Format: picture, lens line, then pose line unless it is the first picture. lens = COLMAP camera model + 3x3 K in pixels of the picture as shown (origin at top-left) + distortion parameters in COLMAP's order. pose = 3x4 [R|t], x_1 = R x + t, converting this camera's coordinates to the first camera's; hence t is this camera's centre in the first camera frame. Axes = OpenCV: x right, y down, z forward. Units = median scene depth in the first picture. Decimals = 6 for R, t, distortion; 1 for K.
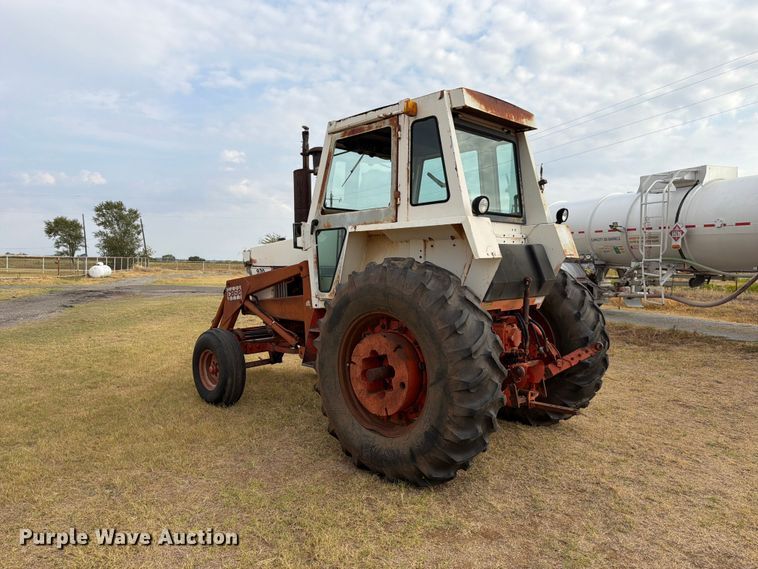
lens RADIAL K [[537.4, 0, 377.5], [0, 537.4, 291.0], [0, 0, 1]] dist [0.040318, -0.050969]
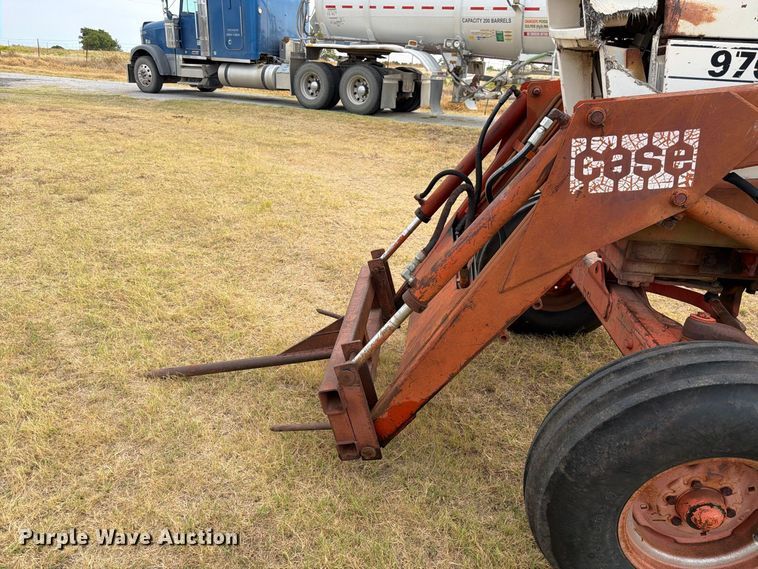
lens RADIAL K [[537.4, 0, 377.5], [0, 537.4, 291.0], [0, 0, 1]] dist [0.040318, -0.050969]
pose [[0.782490, -0.221598, 0.581897, -0.721674], [-0.004173, 0.932641, 0.360781, -0.040435], [-0.622650, -0.284736, 0.728857, 1.283616]]
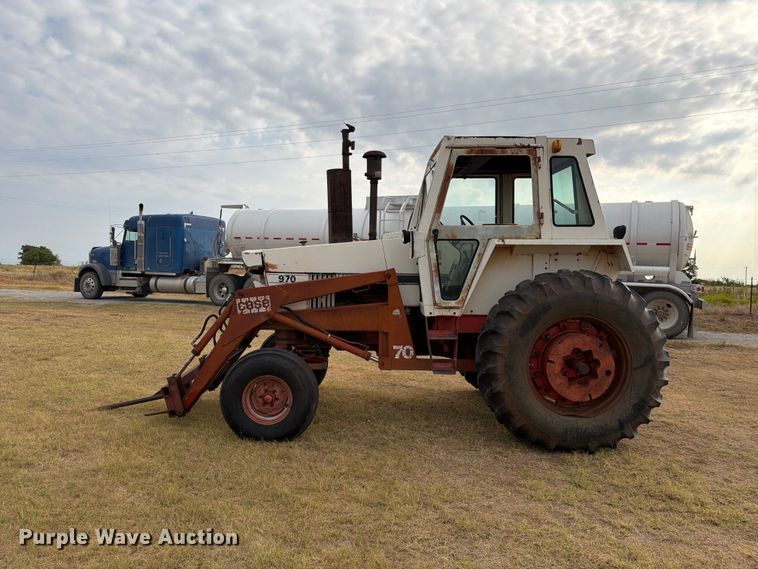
lens RADIAL K [[537.4, 0, 377.5], [0, 537.4, 291.0], [0, 0, 1]] dist [0.040318, -0.050969]
pose [[0.700835, -0.019312, 0.713062, -1.042606], [0.017748, 0.999796, 0.009634, -0.031645], [-0.713103, 0.005903, 0.701035, 0.421789]]
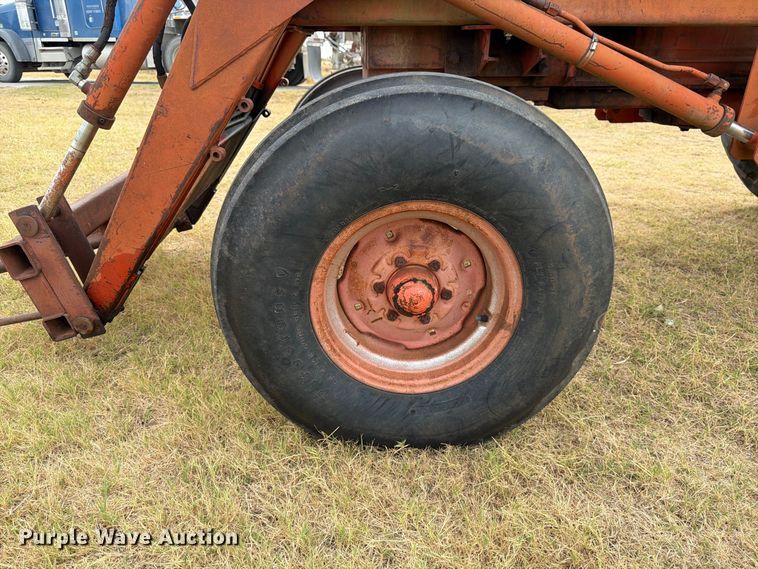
lens RADIAL K [[533.1, 0, 393.6], [0, 533.1, 299.4], [0, 0, 1]] dist [0.039567, -0.065503]
pose [[0.656660, -0.306869, 0.688933, -0.606123], [0.032084, 0.924018, 0.381001, 0.095413], [-0.753504, -0.228084, 0.616611, 1.201093]]
